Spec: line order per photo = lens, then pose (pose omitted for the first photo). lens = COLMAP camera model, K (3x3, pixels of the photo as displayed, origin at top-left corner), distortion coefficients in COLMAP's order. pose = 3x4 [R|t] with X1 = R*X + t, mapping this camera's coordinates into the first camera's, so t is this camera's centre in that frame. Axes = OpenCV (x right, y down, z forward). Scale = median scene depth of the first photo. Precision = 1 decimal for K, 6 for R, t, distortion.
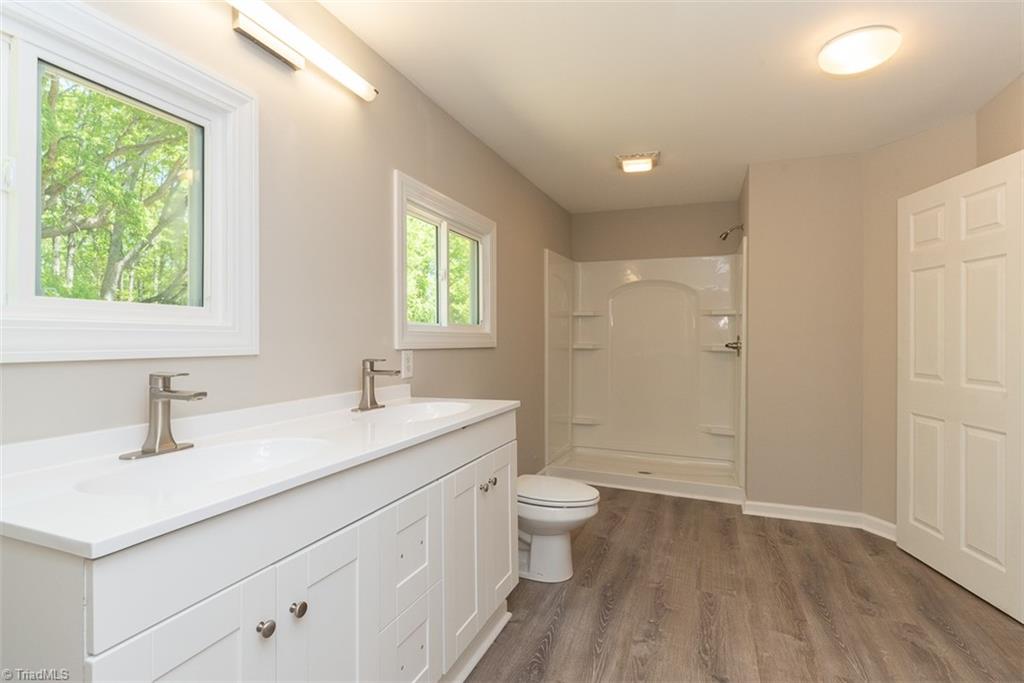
lens RADIAL K [[491.3, 0, 512.6], [0, 491.3, 339.1], [0, 0, 1]] dist [0.002730, 0.000819]
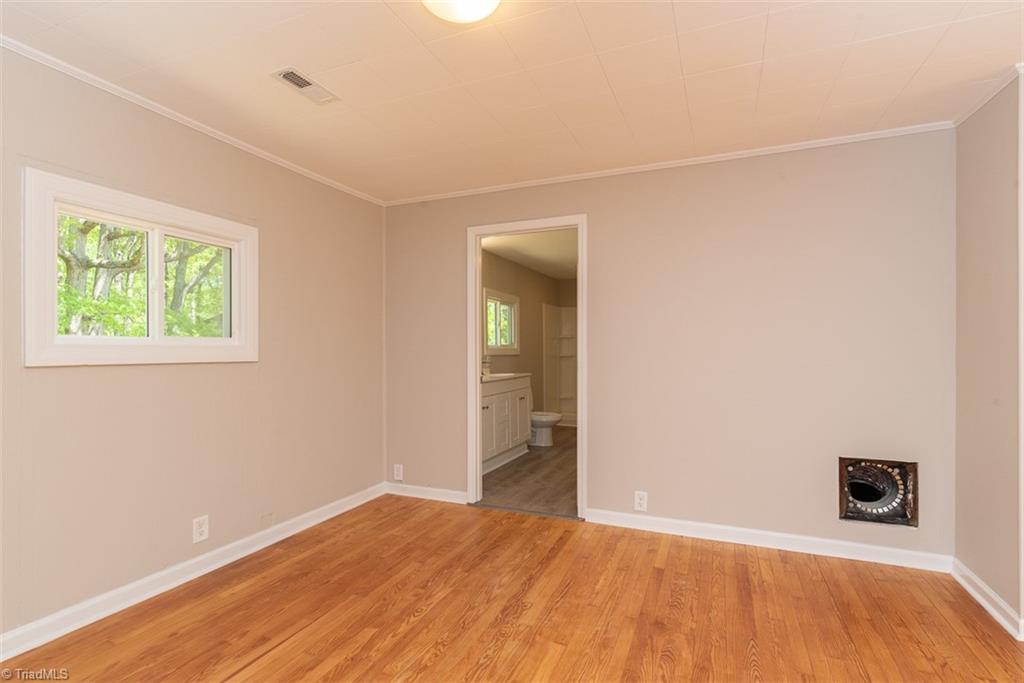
lens RADIAL K [[491.3, 0, 512.7], [0, 491.3, 346.2], [0, 0, 1]] dist [0.002730, 0.000819]
pose [[0.999887, -0.006922, -0.013319, -0.039147], [0.006779, 0.999919, -0.010776, 0.002450], [0.013392, 0.010684, 0.999853, -1.273867]]
